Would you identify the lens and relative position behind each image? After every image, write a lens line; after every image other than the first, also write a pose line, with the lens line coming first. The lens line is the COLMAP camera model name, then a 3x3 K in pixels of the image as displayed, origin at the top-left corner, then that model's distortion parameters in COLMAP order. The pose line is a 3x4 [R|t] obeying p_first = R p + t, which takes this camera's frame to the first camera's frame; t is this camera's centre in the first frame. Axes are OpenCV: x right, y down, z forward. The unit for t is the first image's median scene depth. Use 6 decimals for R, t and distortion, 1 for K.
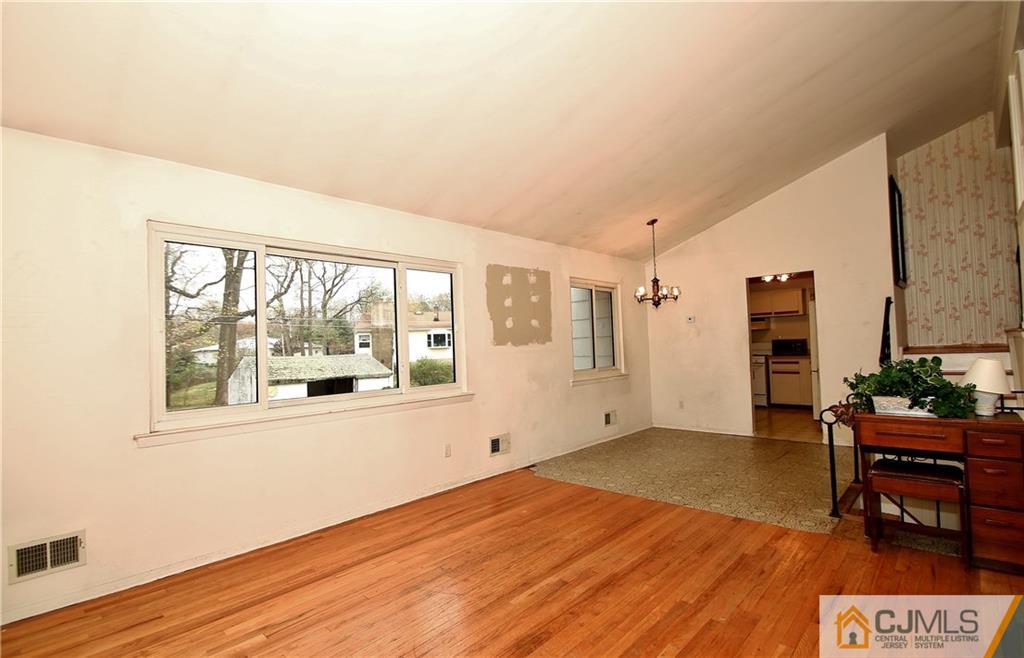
lens RADIAL K [[473.5, 0, 517.9], [0, 473.5, 328.5], [0, 0, 1]] dist [0.000636, -0.000080]
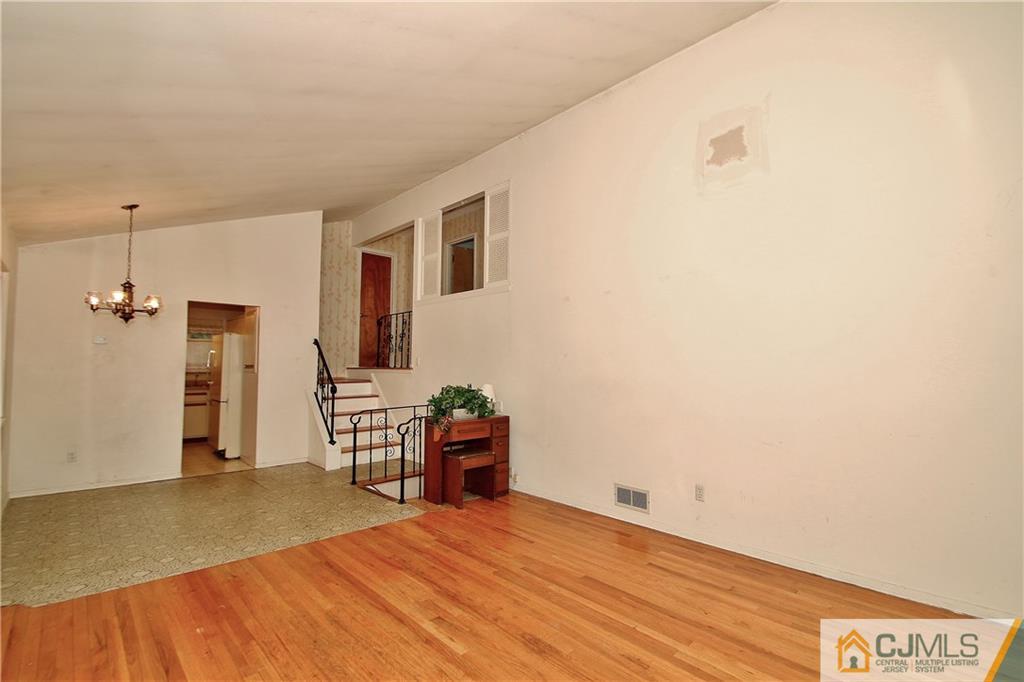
lens RADIAL K [[468.8, 0, 515.8], [0, 468.8, 341.9], [0, 0, 1]] dist [-0.015732, -0.000894]
pose [[0.079625, 0.086481, 0.993066, -0.620900], [-0.040787, 0.995678, -0.083438, 0.037713], [-0.995990, -0.033861, 0.082809, 0.559387]]
